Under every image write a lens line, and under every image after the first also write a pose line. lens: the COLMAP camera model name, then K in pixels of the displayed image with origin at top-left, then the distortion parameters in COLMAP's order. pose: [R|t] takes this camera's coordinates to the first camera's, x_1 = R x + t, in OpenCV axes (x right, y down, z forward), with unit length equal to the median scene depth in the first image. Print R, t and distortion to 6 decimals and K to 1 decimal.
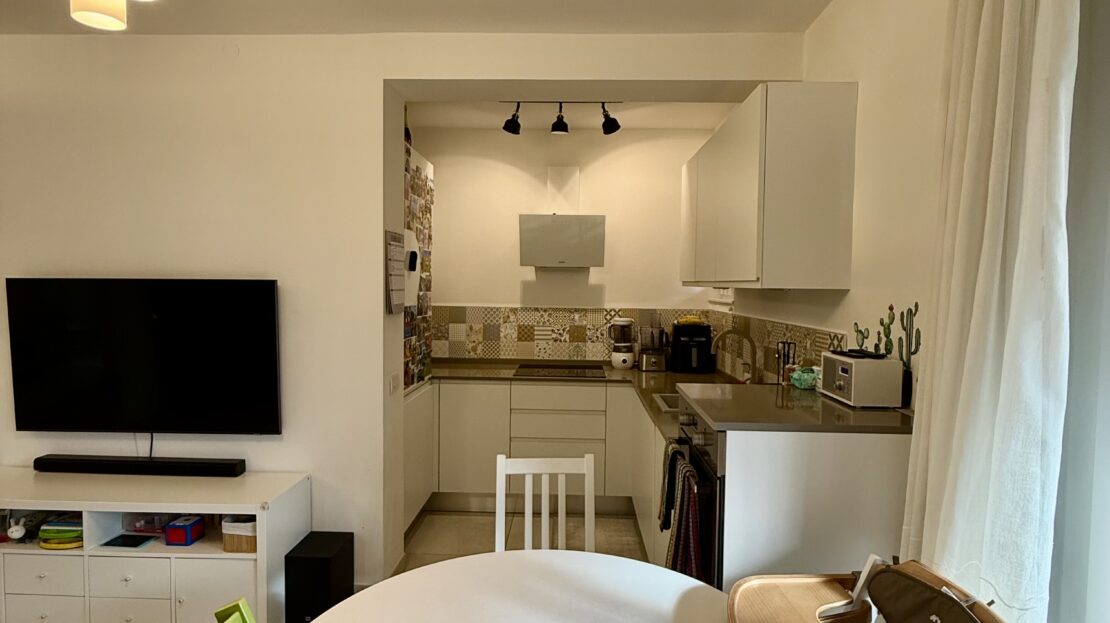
lens RADIAL K [[590.1, 0, 555.0], [0, 590.1, 311.5], [0, 0, 1]] dist [-0.000114, 0.000586]
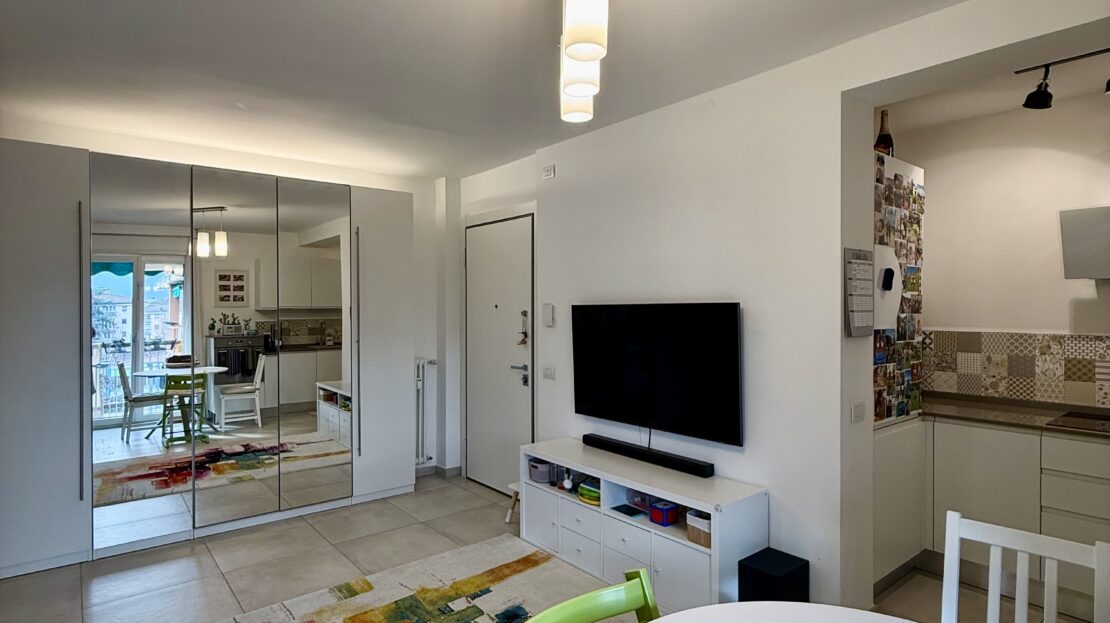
lens RADIAL K [[590.1, 0, 555.0], [0, 590.1, 311.5], [0, 0, 1]] dist [-0.000114, 0.000586]
pose [[0.654989, -0.007015, -0.755605, 0.109175], [-0.025434, 0.999186, -0.031324, 0.004727], [0.755210, 0.039735, 0.654278, 0.029187]]
